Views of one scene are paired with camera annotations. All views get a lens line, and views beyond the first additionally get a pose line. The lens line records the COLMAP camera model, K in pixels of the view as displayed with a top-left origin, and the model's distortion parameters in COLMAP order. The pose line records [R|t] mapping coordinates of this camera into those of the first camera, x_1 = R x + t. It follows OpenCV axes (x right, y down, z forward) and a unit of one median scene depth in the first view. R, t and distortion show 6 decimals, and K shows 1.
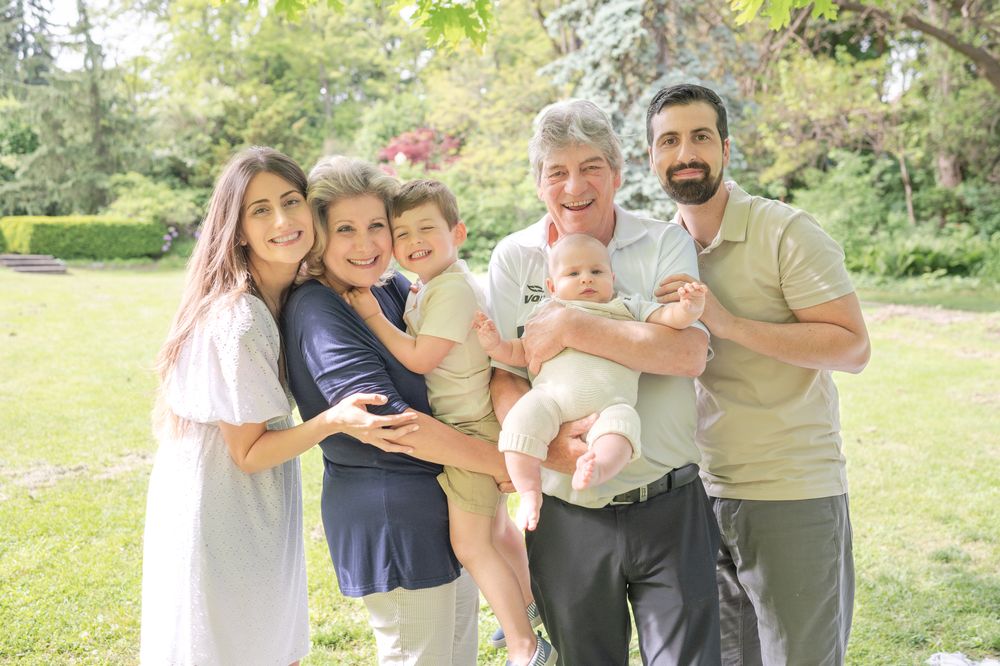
lens RADIAL K [[1041.4, 0, 497.3], [0, 1041.4, 333.6], [0, 0, 1]] dist [-0.000503, 0.000000]
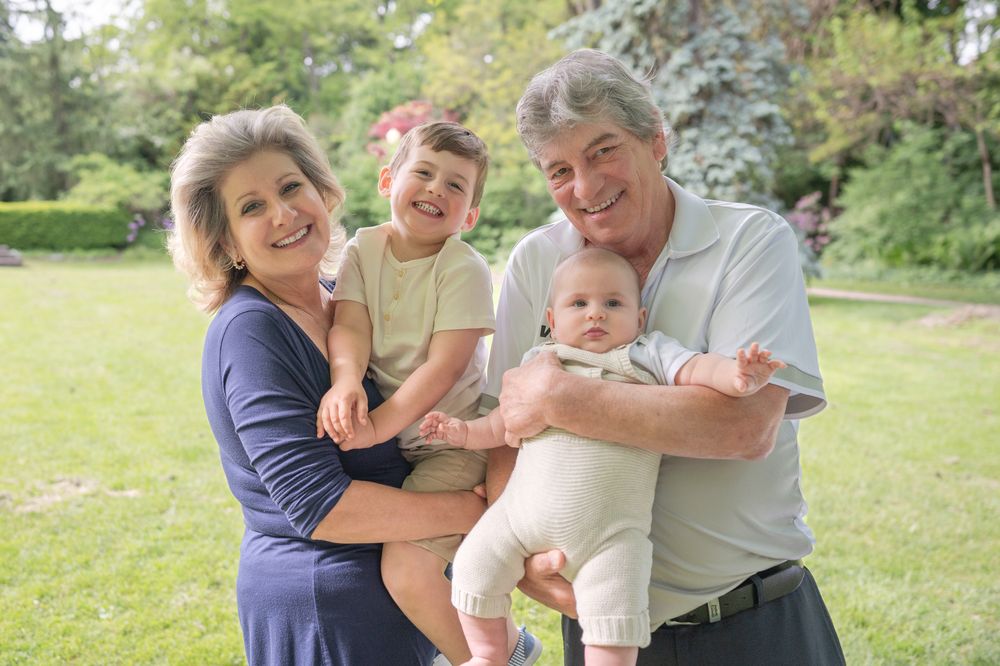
lens RADIAL K [[1041.4, 0, 457.0], [0, 1041.4, 307.3], [0, 0, 1]] dist [-0.000503, 0.000000]
pose [[0.997884, 0.003594, -0.064915, 0.018915], [-0.004298, 0.999933, -0.010709, -0.014222], [0.064873, 0.010966, 0.997833, 0.128065]]
